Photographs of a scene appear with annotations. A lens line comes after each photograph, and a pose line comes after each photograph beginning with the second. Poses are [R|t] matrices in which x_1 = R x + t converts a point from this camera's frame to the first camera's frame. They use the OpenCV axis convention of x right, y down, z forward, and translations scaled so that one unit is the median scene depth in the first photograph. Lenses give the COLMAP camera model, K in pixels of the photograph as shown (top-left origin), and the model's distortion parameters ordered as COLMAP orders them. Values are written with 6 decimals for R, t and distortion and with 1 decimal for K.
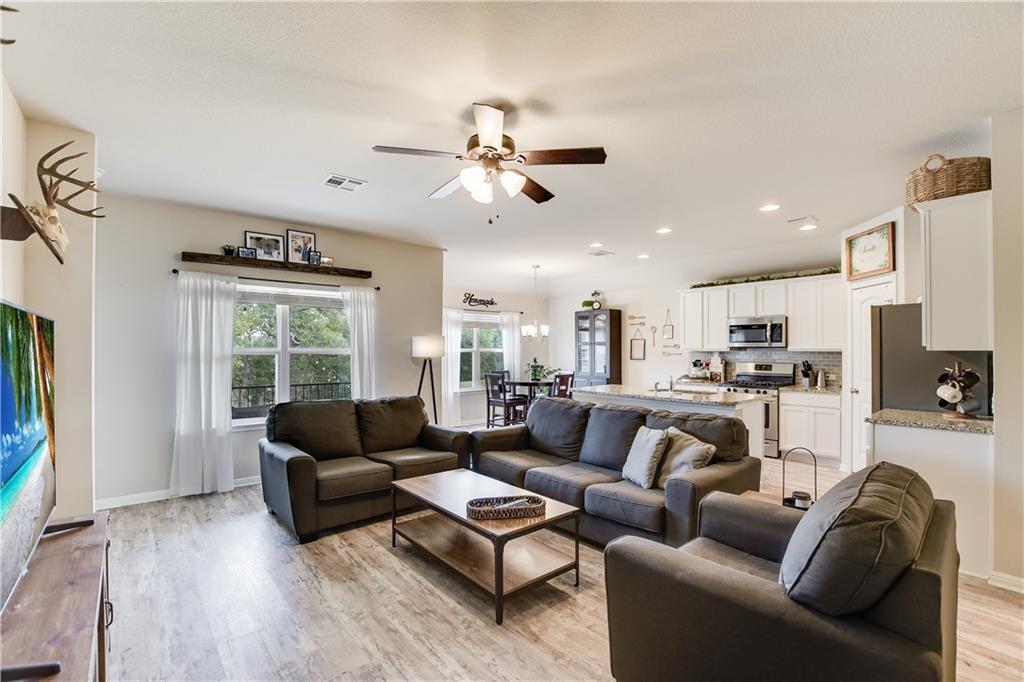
lens RADIAL K [[461.5, 0, 526.3], [0, 461.5, 343.8], [0, 0, 1]] dist [-0.023742, 0.003891]
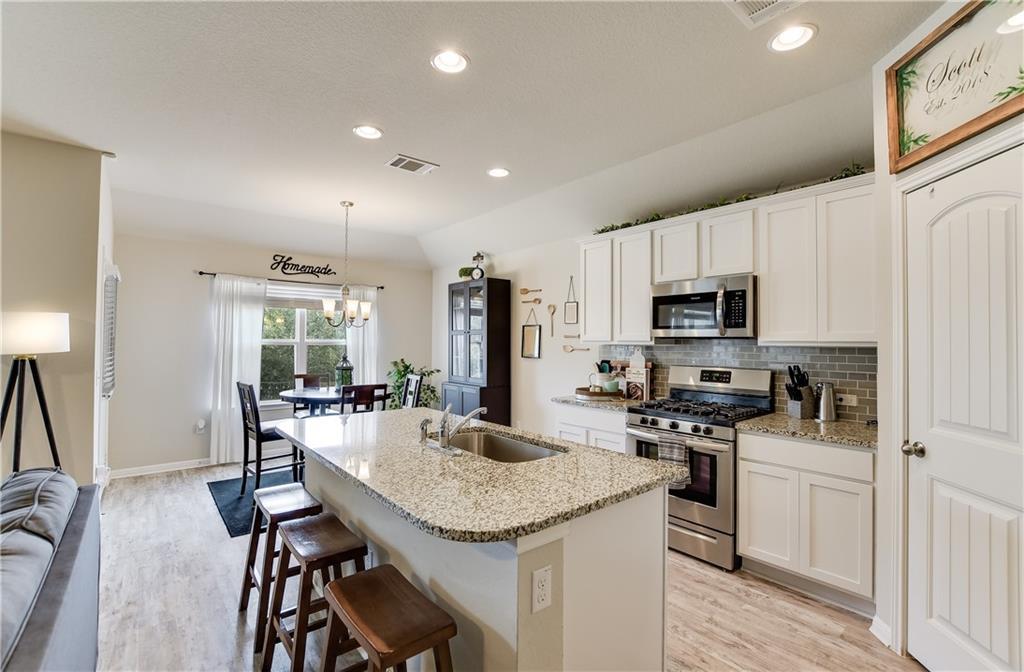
lens RADIAL K [[461.5, 0, 514.9], [0, 461.5, 336.7], [0, 0, 1]] dist [-0.023742, 0.003891]
pose [[0.999241, 0.005158, -0.038613, 0.322433], [-0.005172, 0.999987, -0.000256, 0.007504], [0.038611, 0.000456, 0.999254, 0.487965]]
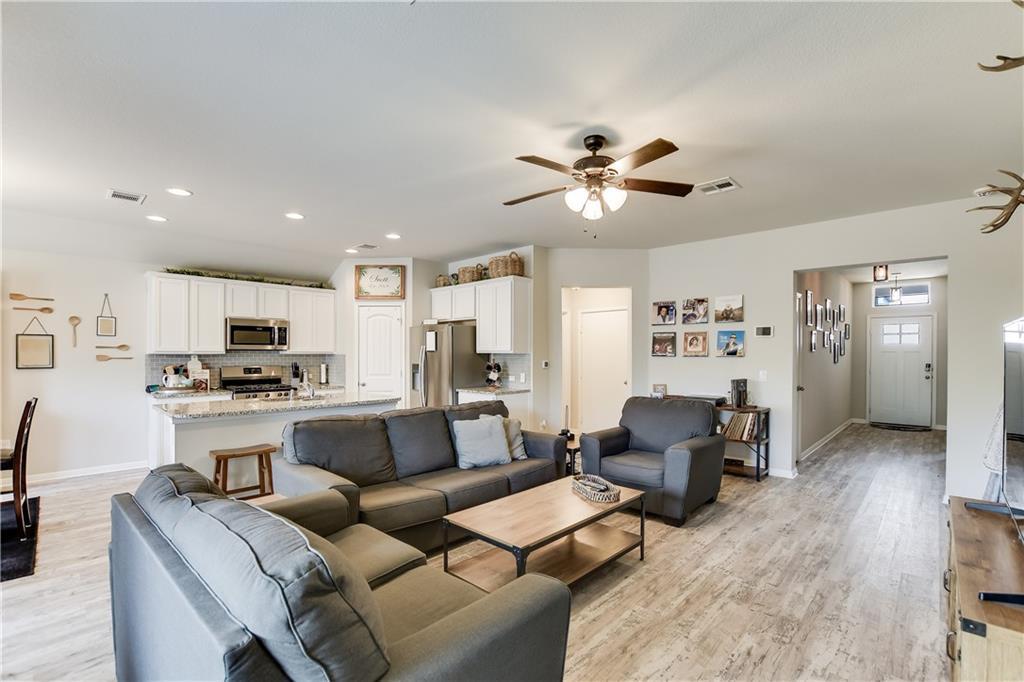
lens RADIAL K [[461.5, 0, 496.8], [0, 461.5, 354.3], [0, 0, 1]] dist [-0.023742, 0.003891]
pose [[-0.075553, -0.003700, 0.997135, -0.519299], [-0.014077, 0.999897, 0.002643, 0.007388], [-0.997042, -0.013837, -0.075597, 0.587583]]
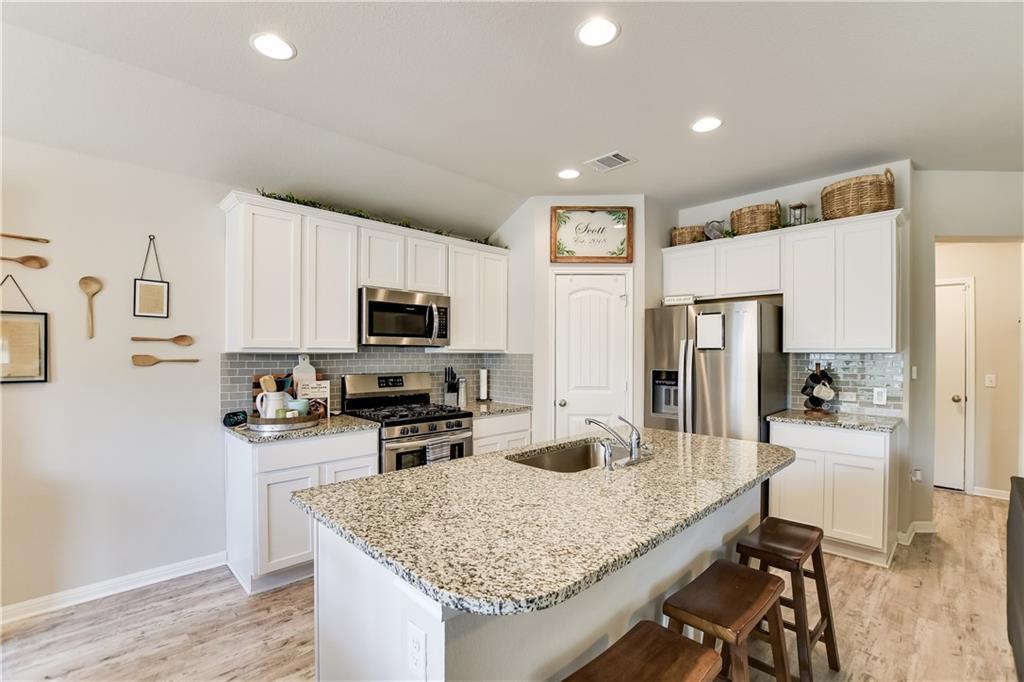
lens RADIAL K [[465.0, 0, 507.2], [0, 465.0, 354.6], [0, 0, 1]] dist [-0.034348, 0.004878]
pose [[-0.048879, -0.008320, 0.998770, -0.068474], [-0.016724, 0.999832, 0.007511, 0.011981], [-0.998665, -0.016337, -0.049010, 0.933336]]
